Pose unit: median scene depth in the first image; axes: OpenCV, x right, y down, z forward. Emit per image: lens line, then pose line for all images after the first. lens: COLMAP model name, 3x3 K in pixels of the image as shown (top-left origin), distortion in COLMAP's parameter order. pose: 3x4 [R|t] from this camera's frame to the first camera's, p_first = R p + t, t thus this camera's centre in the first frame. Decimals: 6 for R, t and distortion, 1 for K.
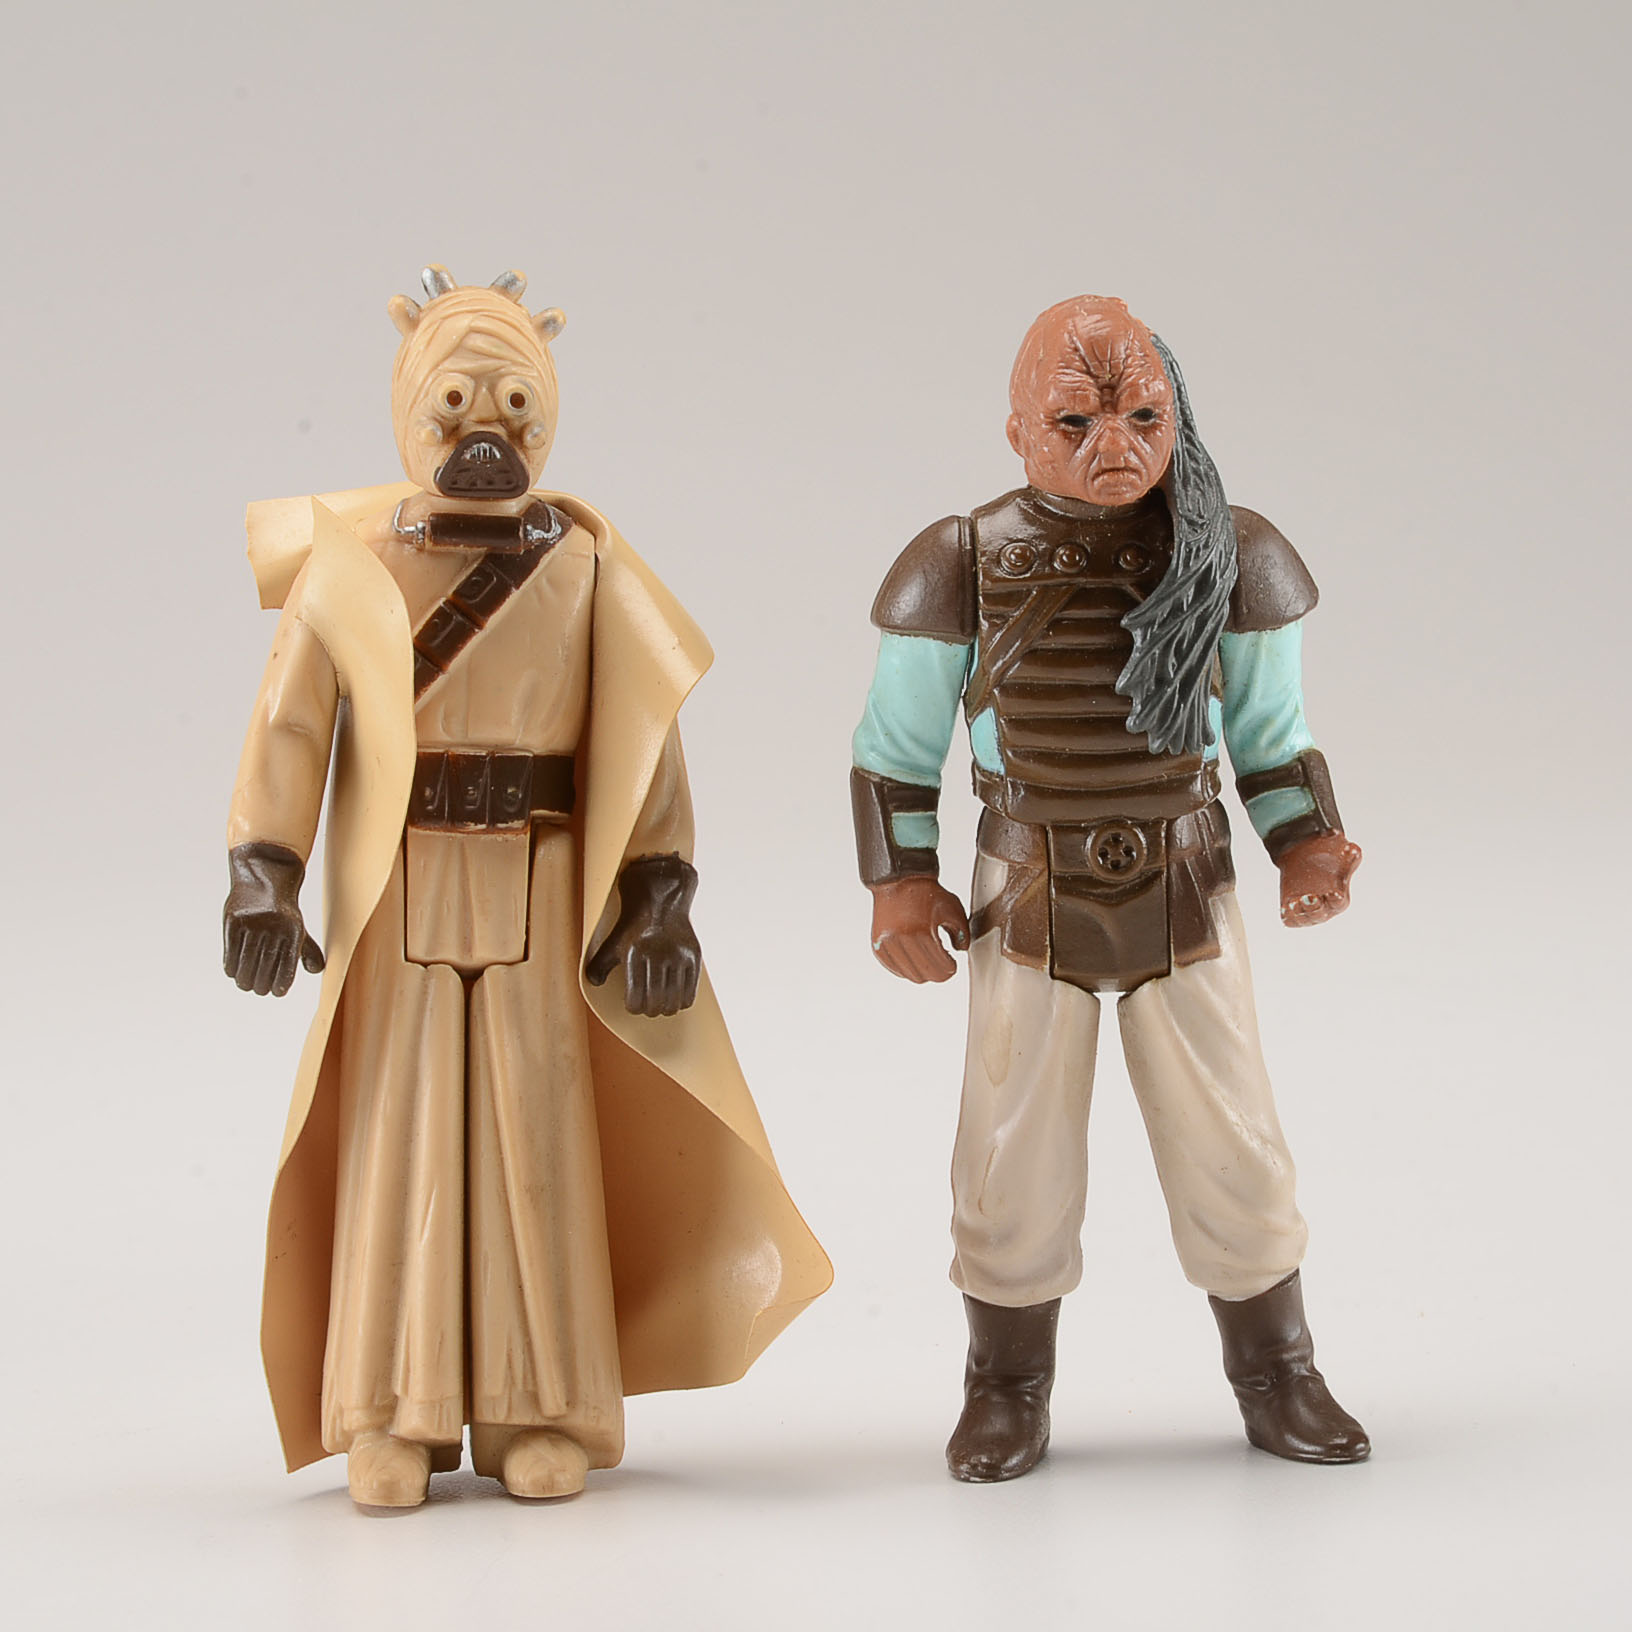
lens RADIAL K [[5526.2, 0, 816.0], [0, 5526.2, 816.0], [0, 0, 1]] dist [-0.226430, -1.226613]
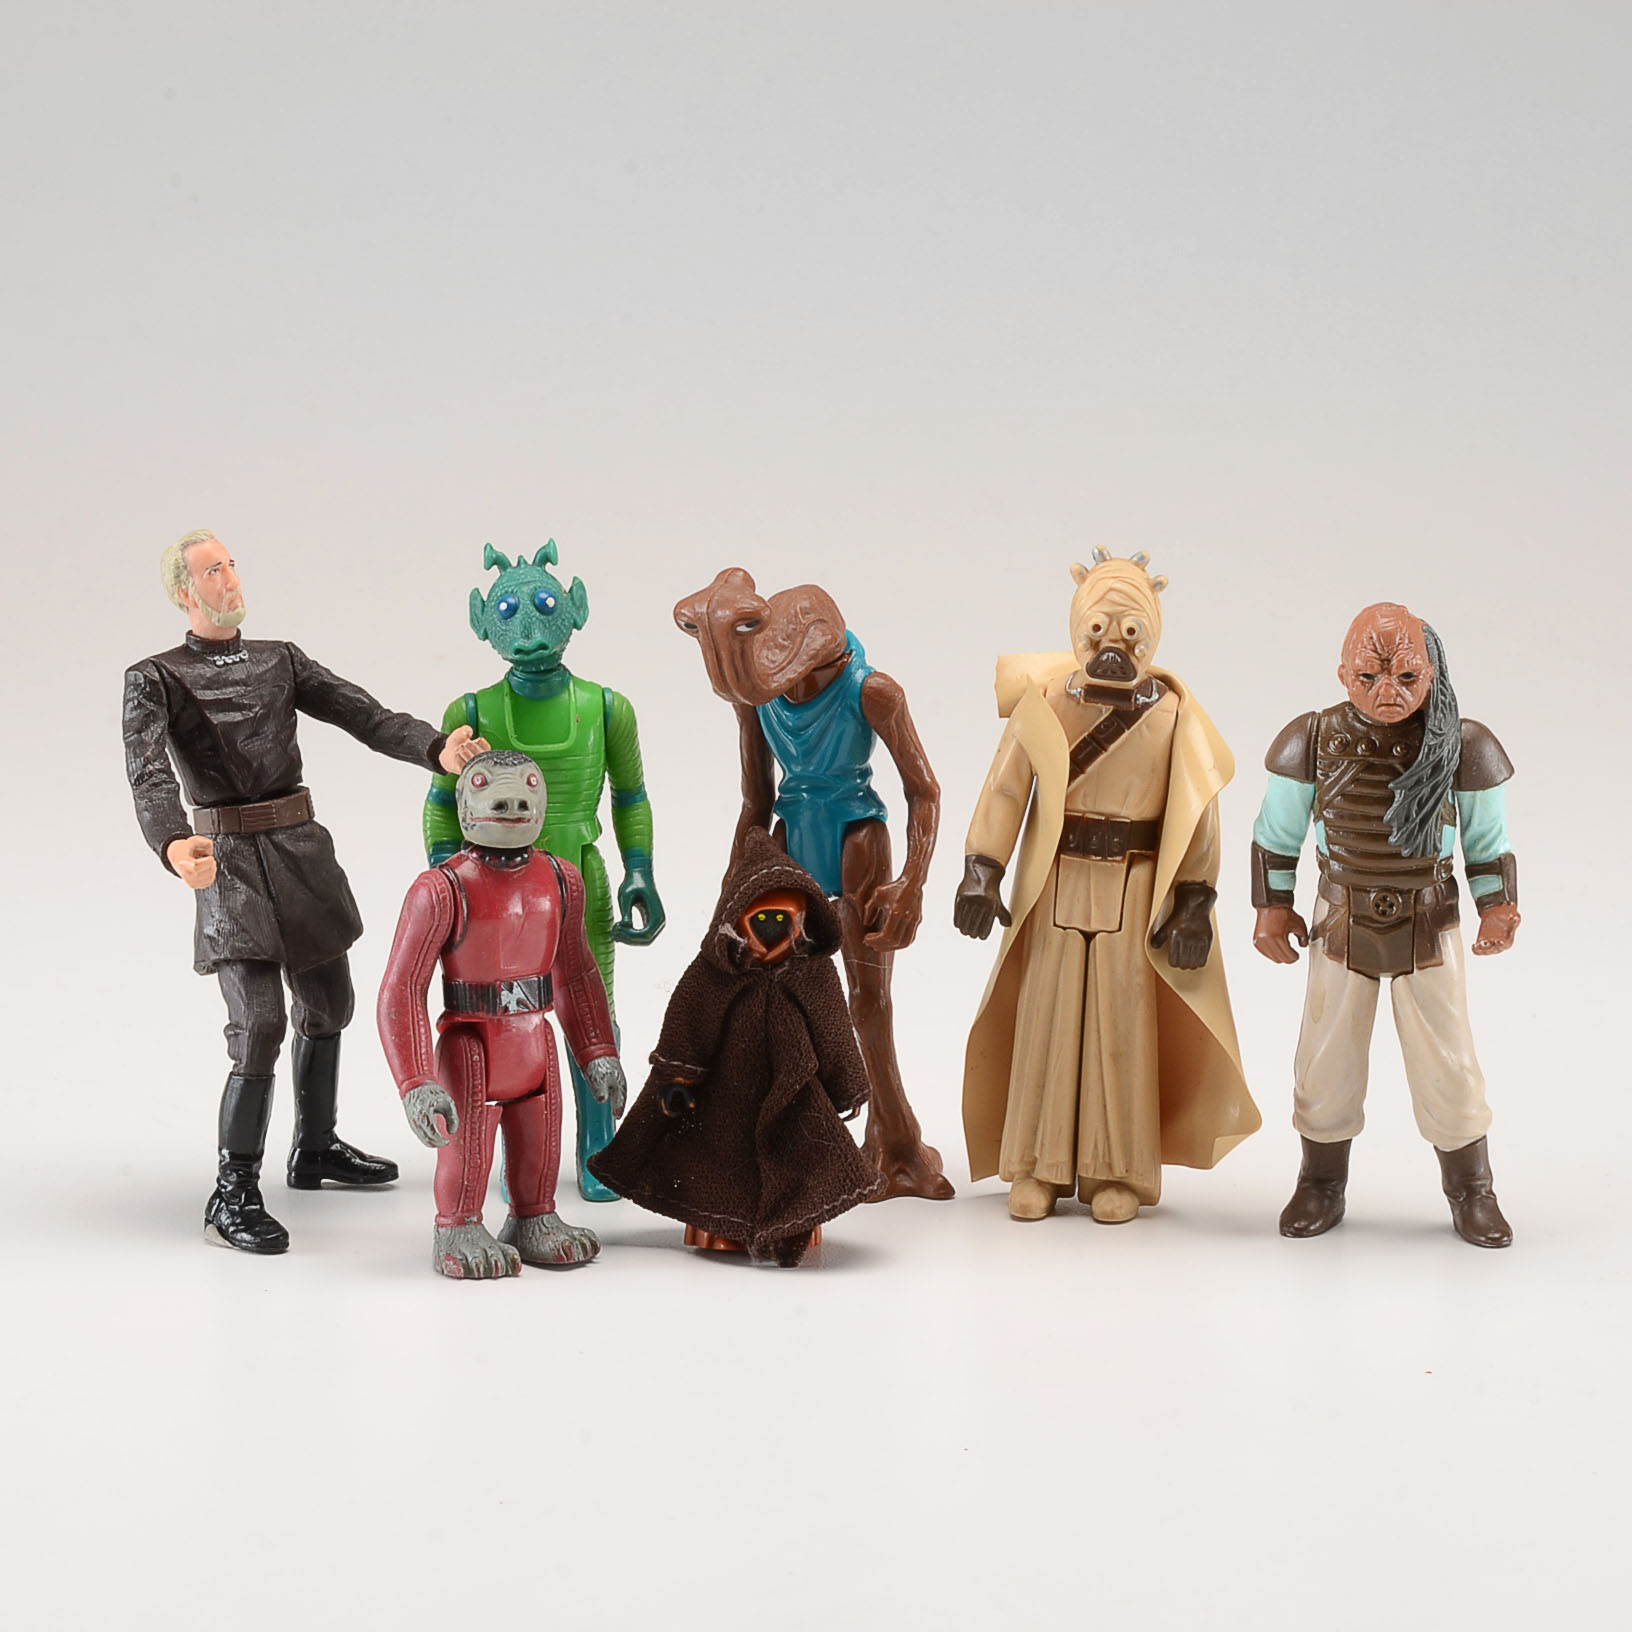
lens RADIAL K [[5526.2, 0, 816.0], [0, 5526.2, 816.0], [0, 0, 1]] dist [-0.226430, -1.226613]
pose [[0.938535, 0.076390, -0.336627, 0.486294], [-0.058097, 0.996251, 0.064098, -0.128442], [0.340261, -0.040601, 0.939454, -0.793724]]
